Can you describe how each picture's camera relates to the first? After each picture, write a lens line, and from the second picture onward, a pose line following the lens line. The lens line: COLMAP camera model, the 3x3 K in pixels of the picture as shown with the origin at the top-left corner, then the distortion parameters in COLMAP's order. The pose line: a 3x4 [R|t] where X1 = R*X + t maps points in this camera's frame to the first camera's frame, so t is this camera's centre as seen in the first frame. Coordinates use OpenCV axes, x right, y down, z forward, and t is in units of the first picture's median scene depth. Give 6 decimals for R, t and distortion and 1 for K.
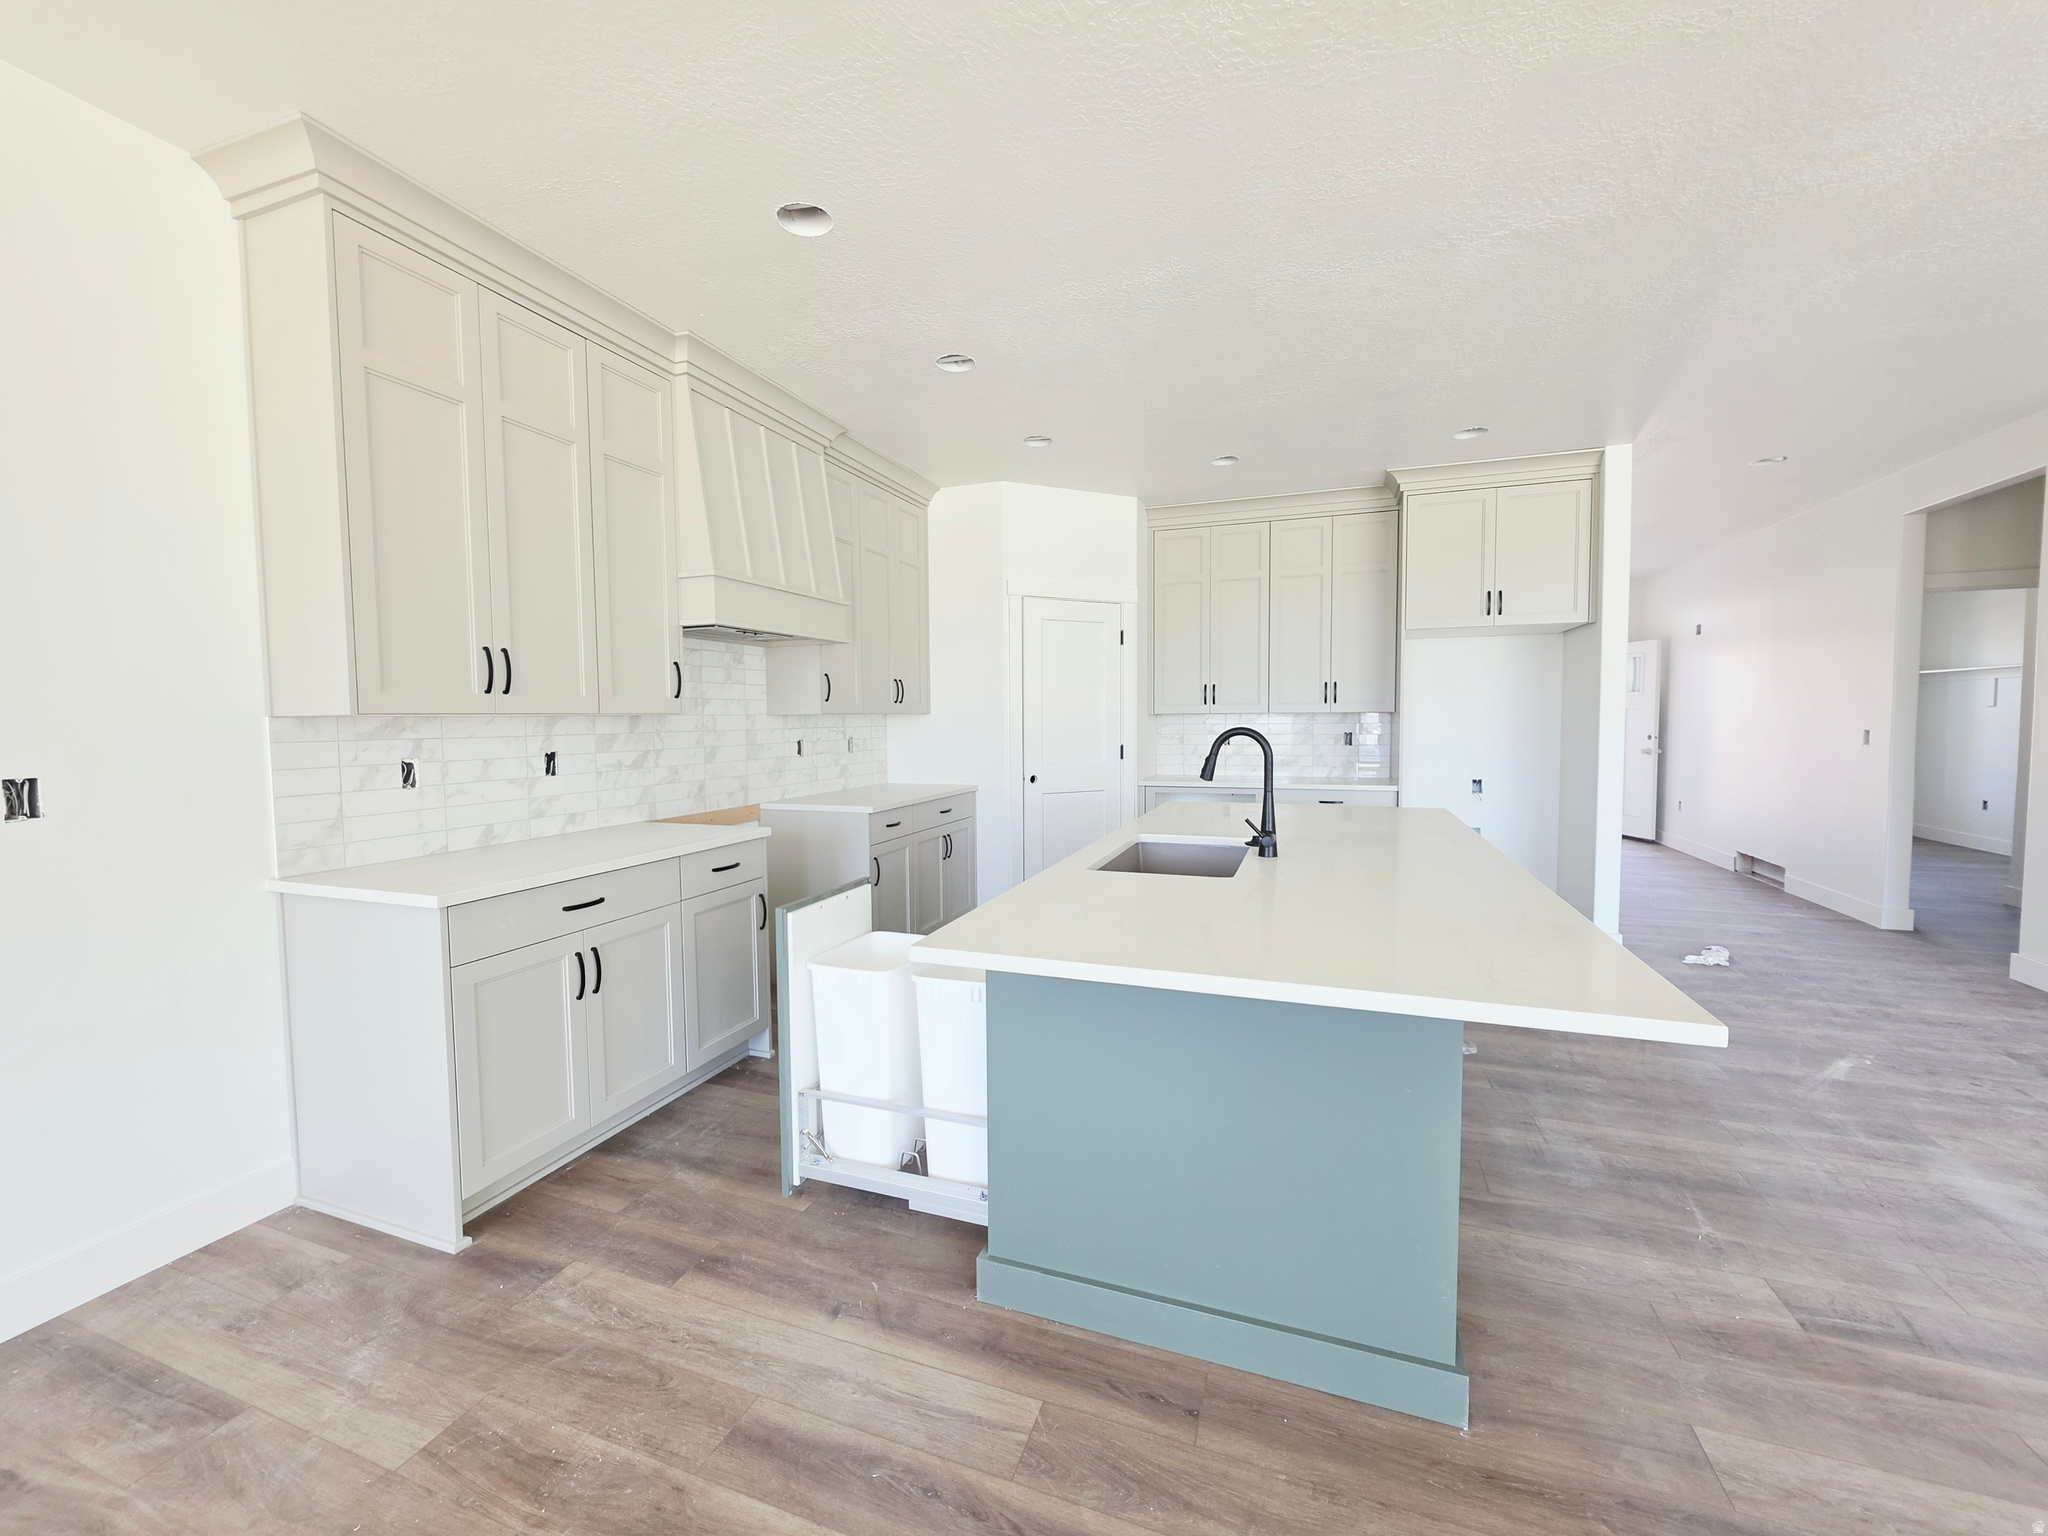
lens RADIAL K [[818.2, 0, 1020.0], [0, 818.2, 759.2], [0, 0, 1]] dist [-0.007470, 0.002658]
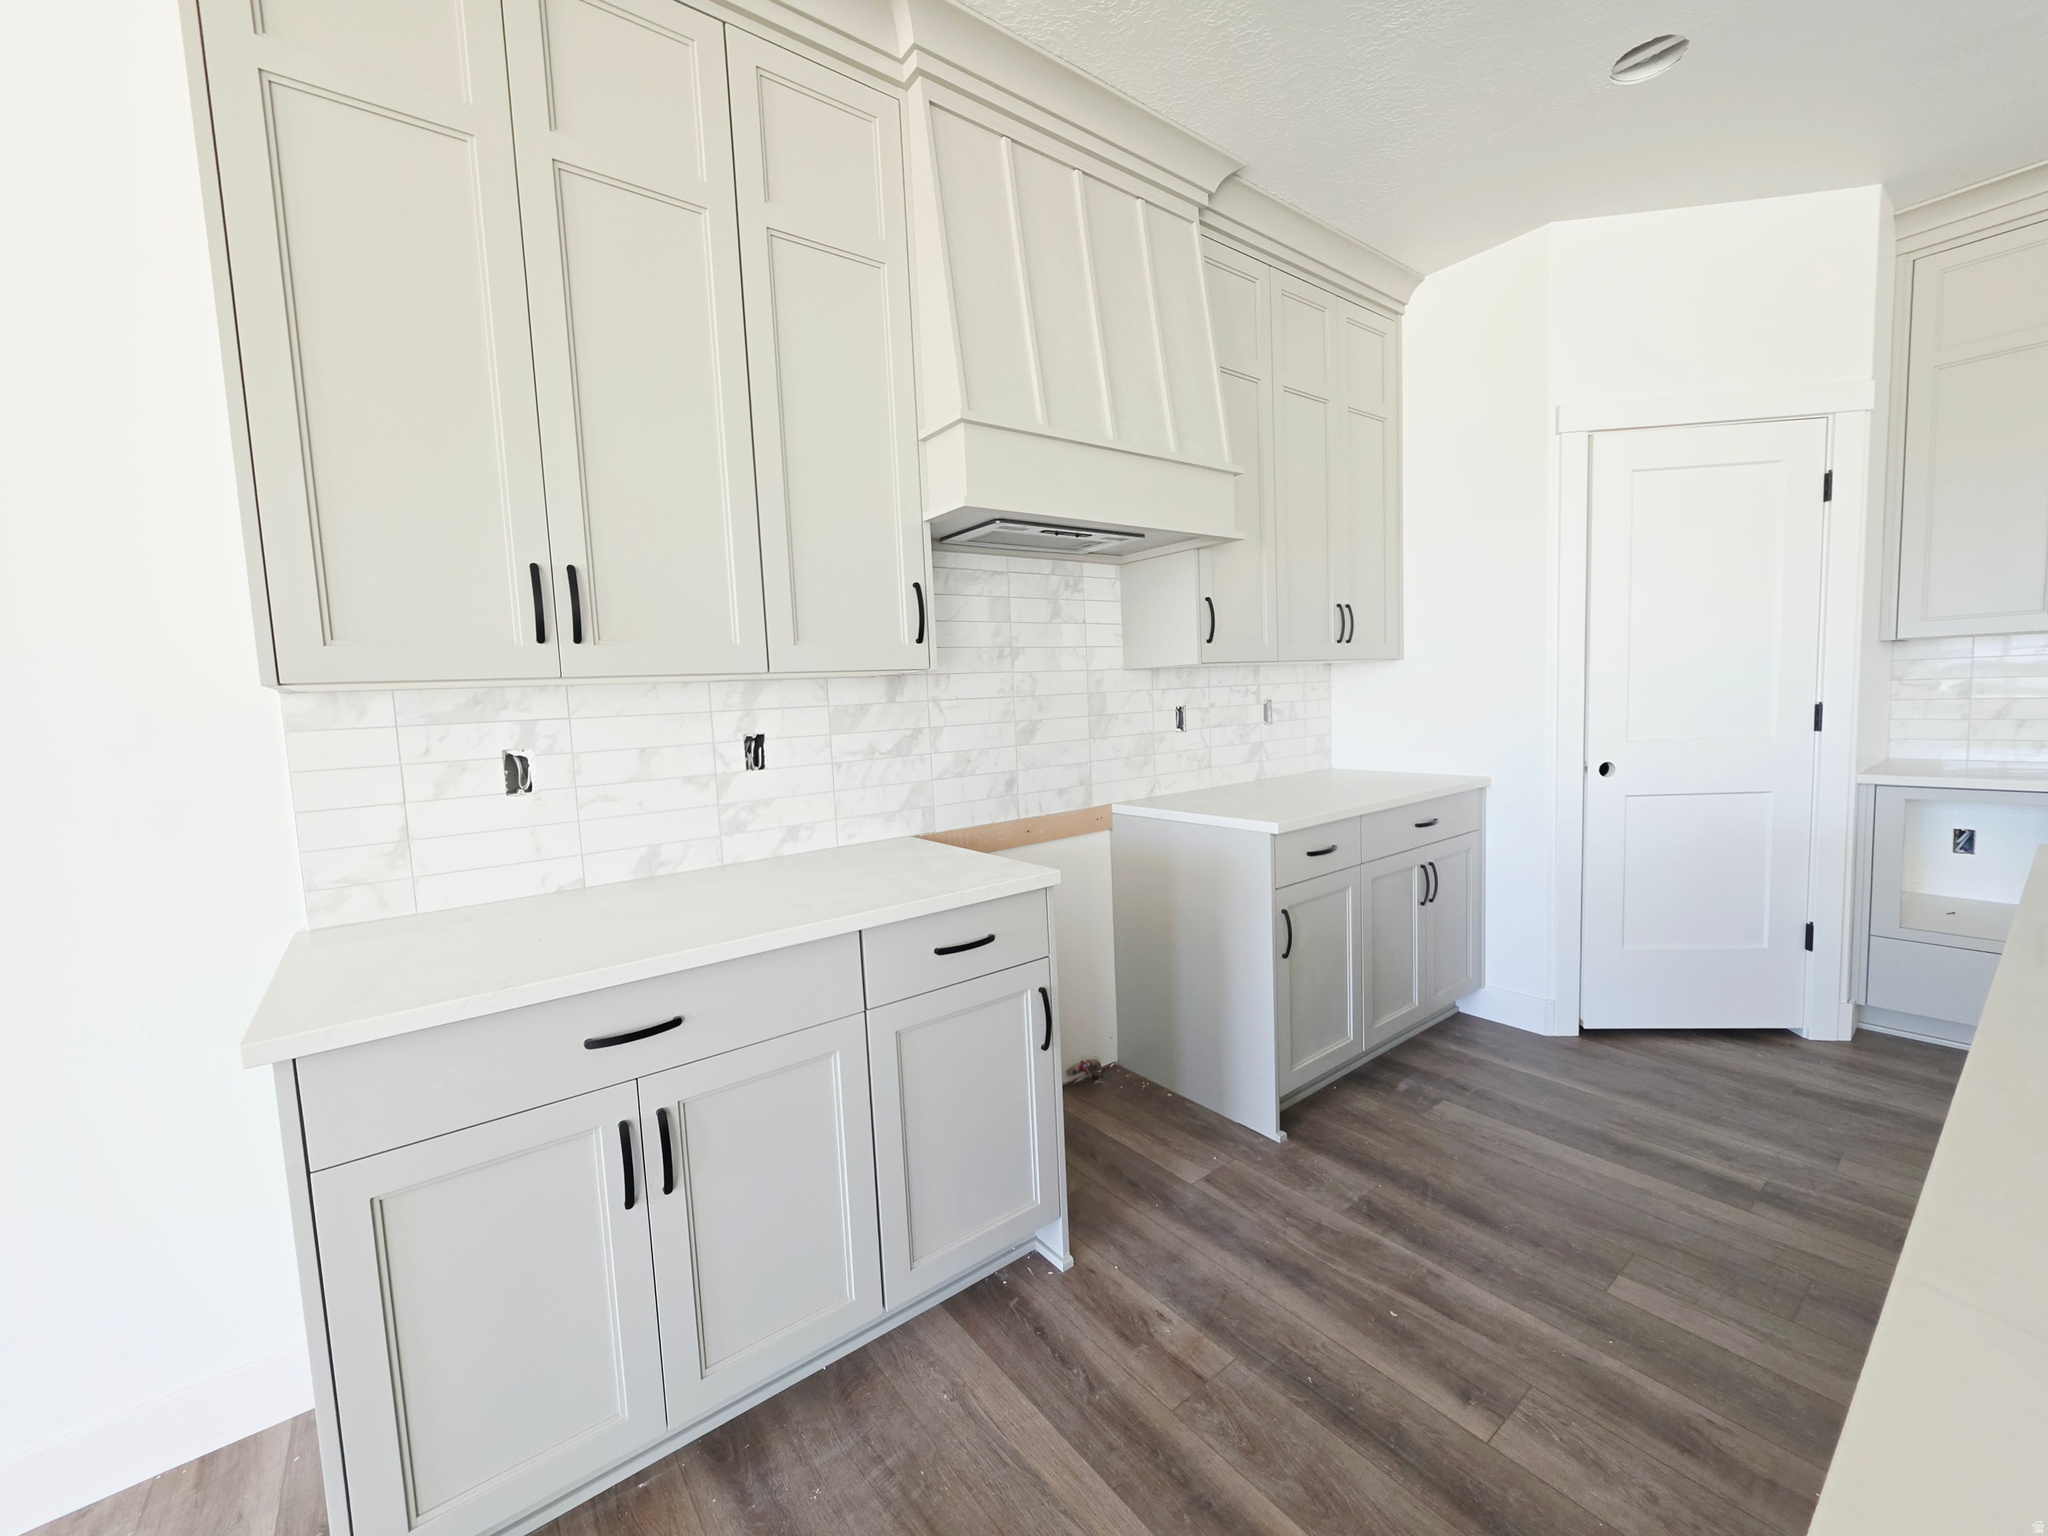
lens RADIAL K [[818.2, 0, 1021.7], [0, 818.2, 758.9], [0, 0, 1]] dist [-0.007470, 0.002658]
pose [[0.842075, 0.016468, -0.539109, -0.028530], [0.008260, 0.999023, 0.043419, -0.014399], [0.539297, -0.041015, 0.841116, 0.495276]]
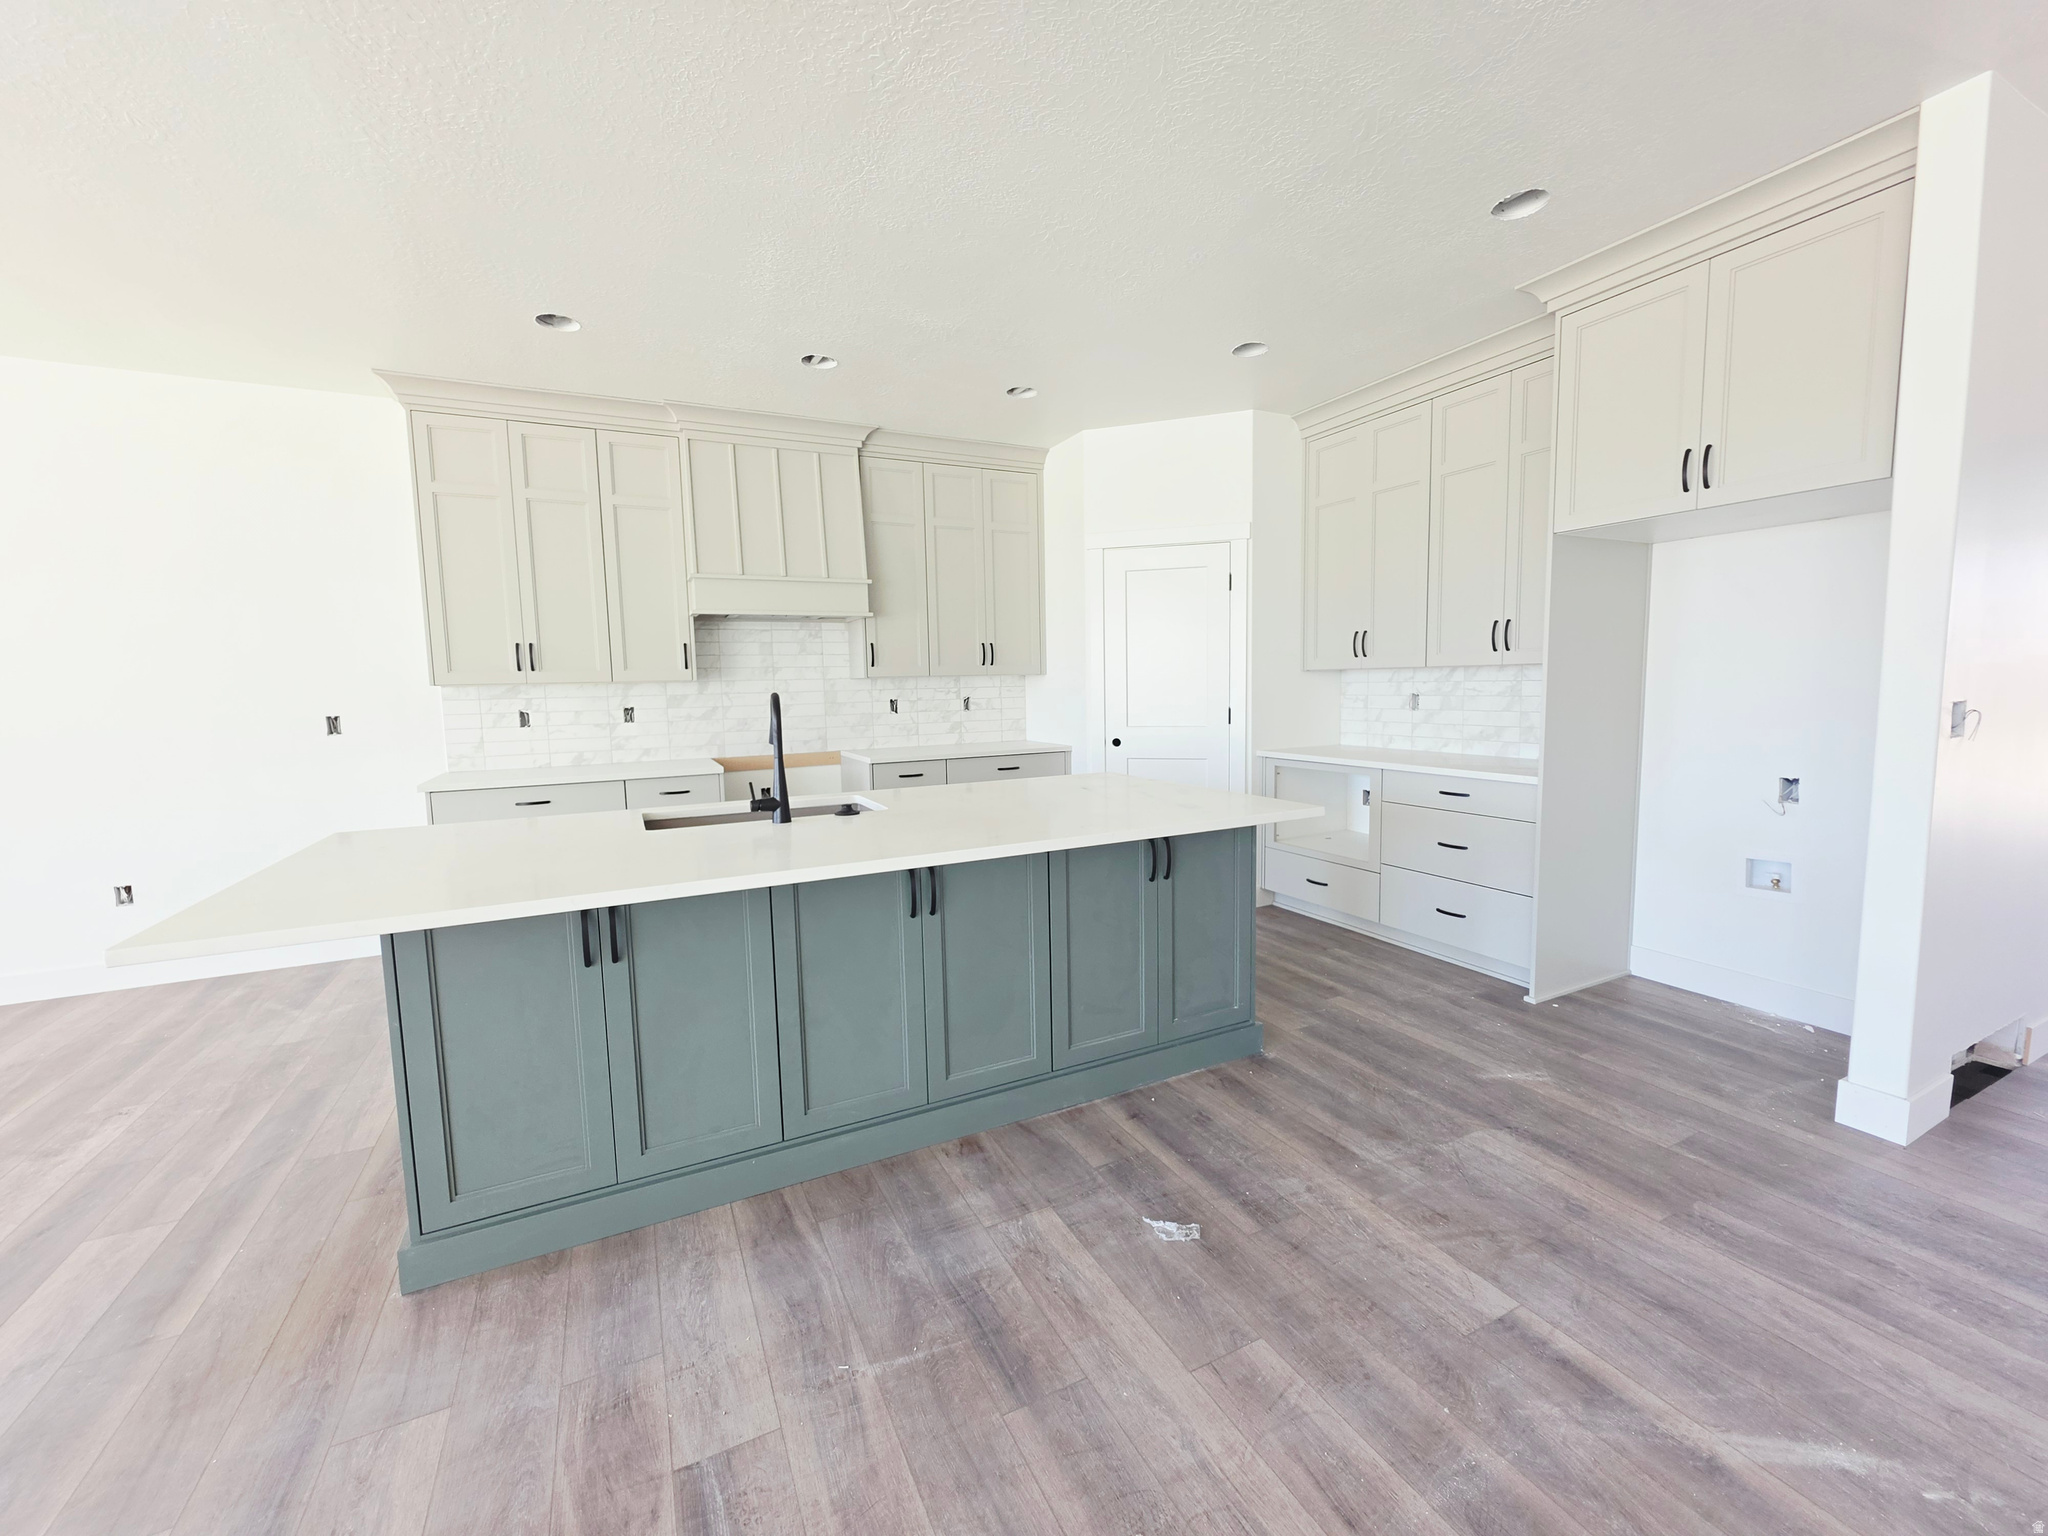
lens RADIAL K [[818.2, 0, 1021.8], [0, 818.2, 760.4], [0, 0, 1]] dist [-0.007470, 0.002658]
pose [[0.727051, 0.059426, -0.684007, 0.885628], [-0.021038, 0.997708, 0.064317, -0.020392], [0.686261, -0.032371, 0.726634, 0.353728]]
